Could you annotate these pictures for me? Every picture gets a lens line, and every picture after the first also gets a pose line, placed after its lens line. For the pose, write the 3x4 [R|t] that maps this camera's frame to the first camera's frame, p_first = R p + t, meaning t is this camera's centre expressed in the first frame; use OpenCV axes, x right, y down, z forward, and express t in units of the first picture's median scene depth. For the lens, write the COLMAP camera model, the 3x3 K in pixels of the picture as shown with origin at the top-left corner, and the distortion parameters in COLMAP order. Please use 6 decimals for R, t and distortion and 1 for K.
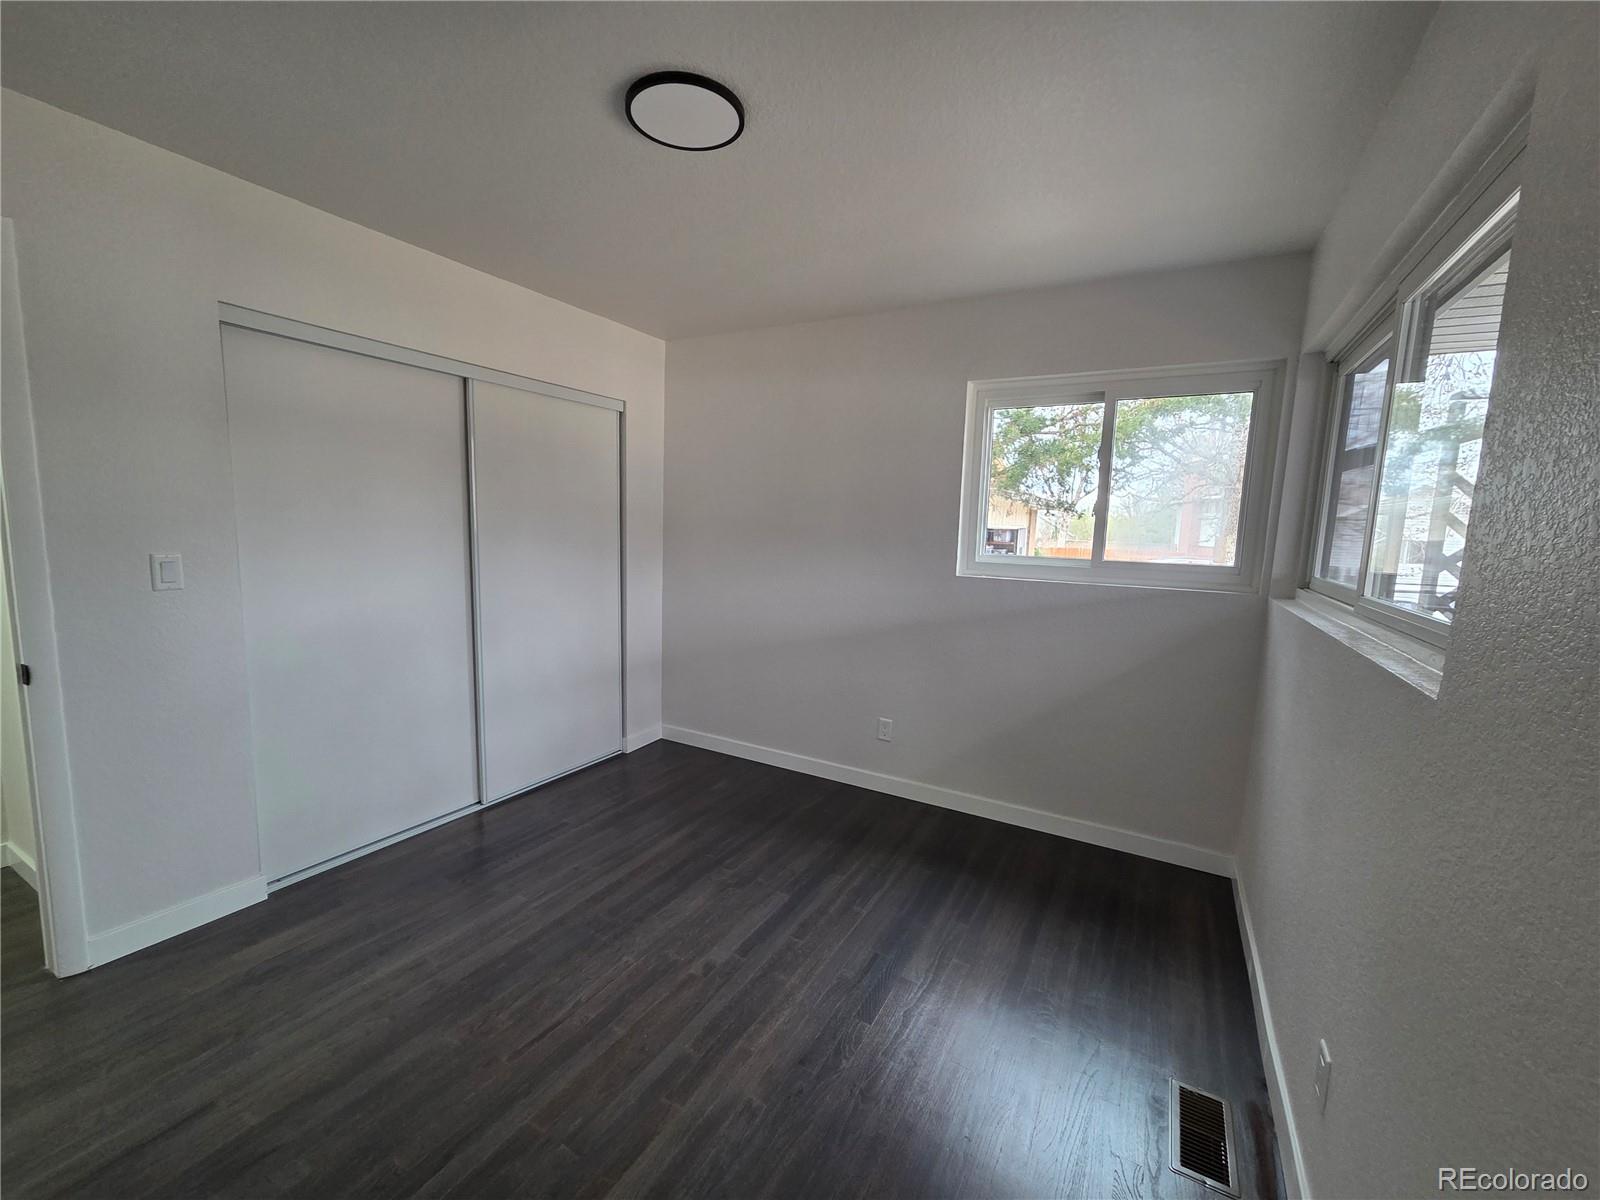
lens RADIAL K [[655.1, 0, 794.3], [0, 655.1, 601.7], [0, 0, 1]] dist [0.003404, -0.000844]
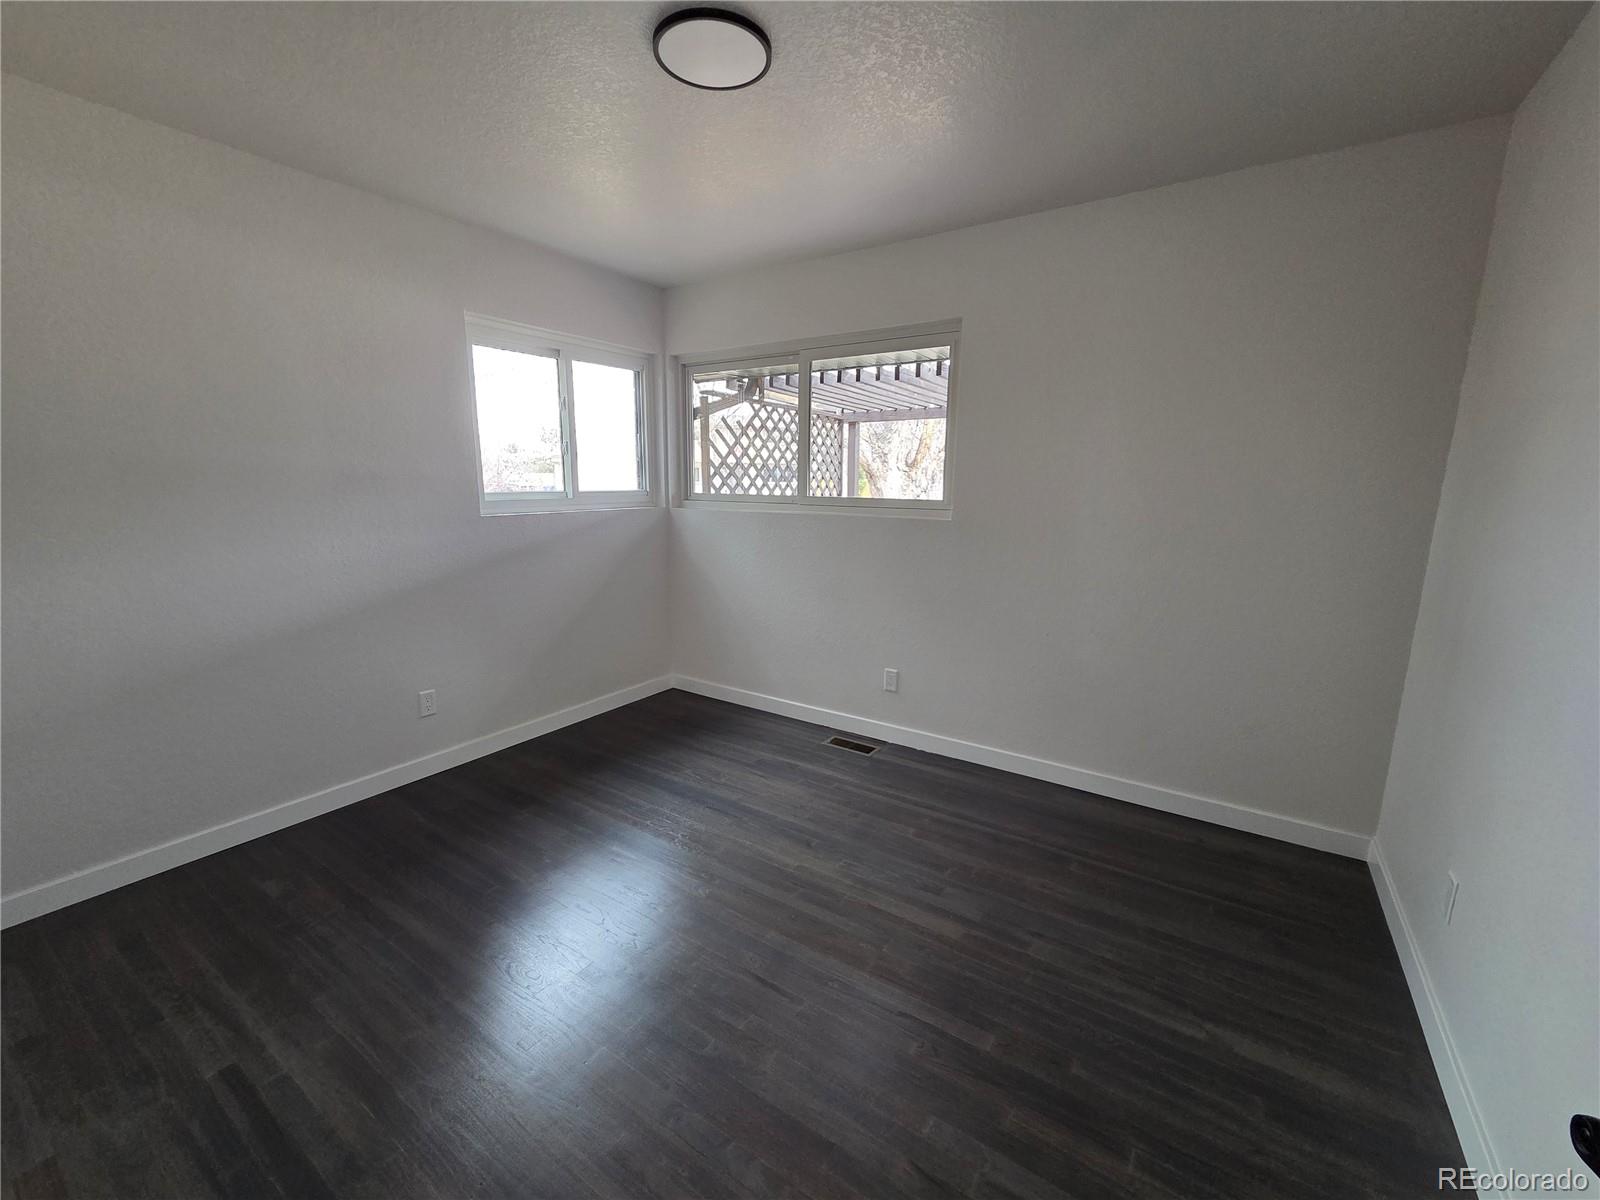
lens RADIAL K [[655.1, 0, 798.2], [0, 655.1, 595.3], [0, 0, 1]] dist [0.003404, -0.000844]
pose [[0.069889, -0.200842, 0.977128, -0.859359], [0.116341, 0.974479, 0.191976, -0.069754], [-0.990747, 0.100263, 0.091471, 0.566060]]
